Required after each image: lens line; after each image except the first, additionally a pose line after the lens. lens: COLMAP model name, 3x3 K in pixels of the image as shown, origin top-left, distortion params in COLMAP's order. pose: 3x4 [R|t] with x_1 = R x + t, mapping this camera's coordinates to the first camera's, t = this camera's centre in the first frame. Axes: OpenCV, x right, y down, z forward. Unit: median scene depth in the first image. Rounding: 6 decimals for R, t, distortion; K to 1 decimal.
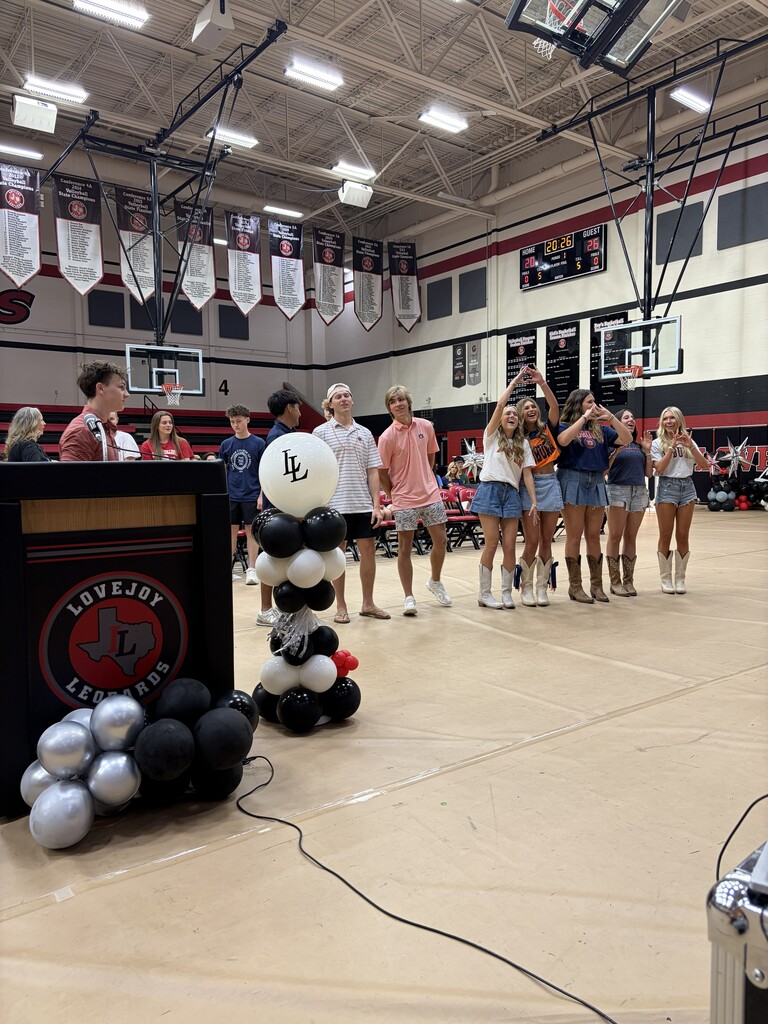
lens RADIAL K [[763.4, 0, 386.6], [0, 763.4, 512.5], [0, 0, 1]] dist [0.051024, -0.058824]
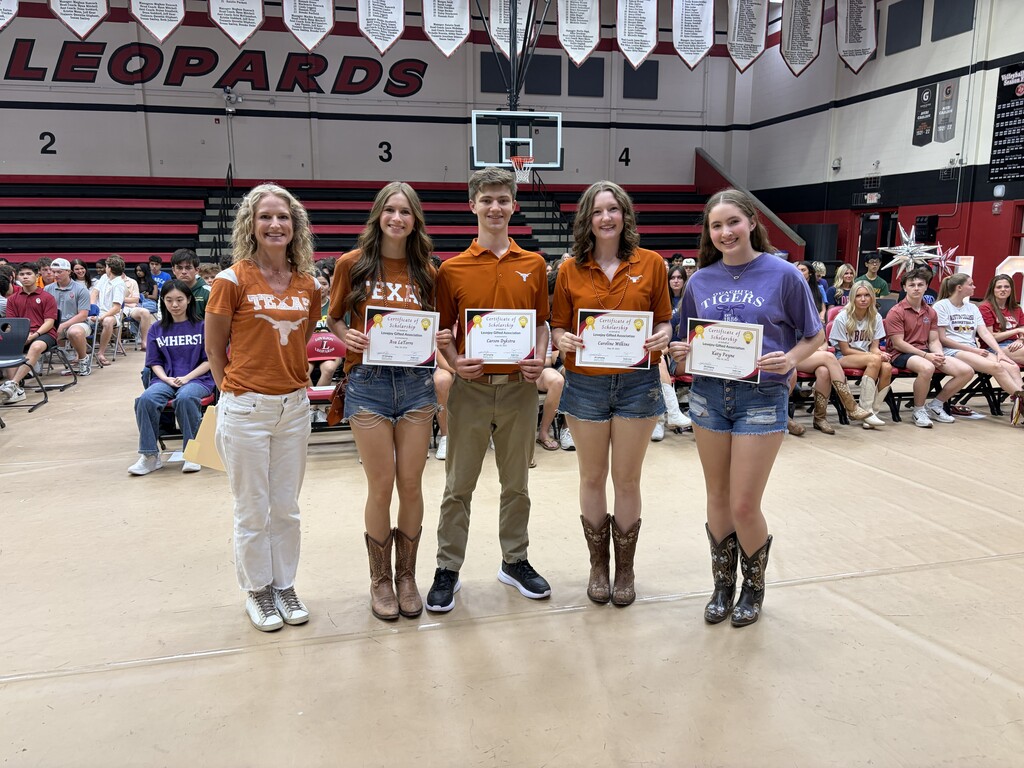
lens RADIAL K [[763.4, 0, 512.9], [0, 763.4, 386.2], [0, 0, 1]] dist [0.051024, -0.058824]
pose [[0.916432, 0.087785, -0.390445, 0.060264], [-0.035978, 0.989766, 0.138087, -0.029747], [0.398571, -0.112500, 0.910211, 0.176354]]
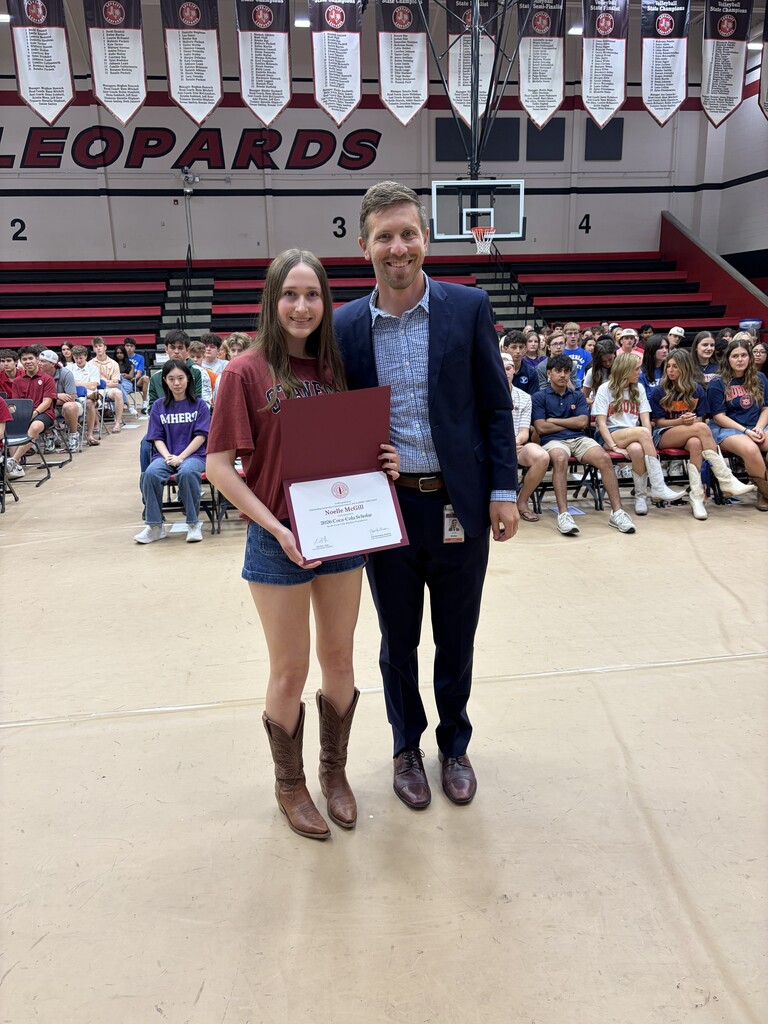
lens RADIAL K [[763.4, 0, 383.7], [0, 763.4, 516.4], [0, 0, 1]] dist [0.051024, -0.058824]
pose [[0.873736, 0.116273, -0.472299, 0.051539], [-0.018198, 0.978142, 0.207138, -0.028780], [0.486060, -0.172389, 0.856754, 0.164763]]
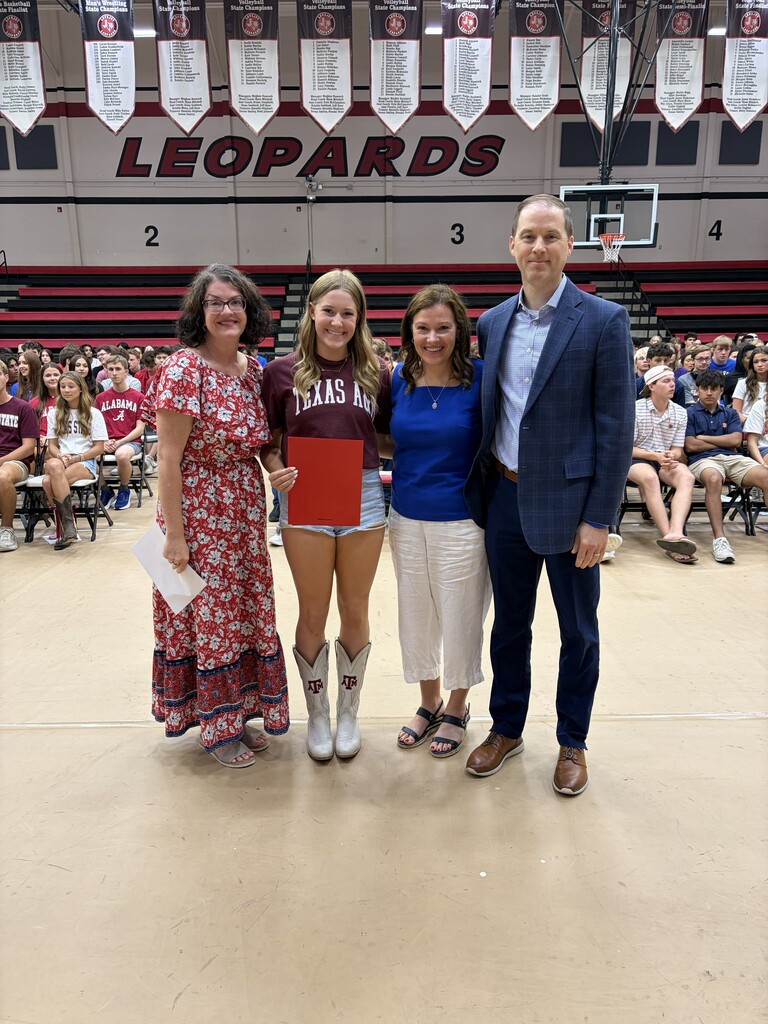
lens RADIAL K [[763.4, 0, 384.1], [0, 763.4, 515.9], [0, 0, 1]] dist [0.051024, -0.058824]
pose [[0.801669, 0.153401, -0.577750, 0.037040], [-0.041633, 0.978493, 0.202035, -0.028372], [0.596317, -0.137912, 0.790814, 0.163936]]
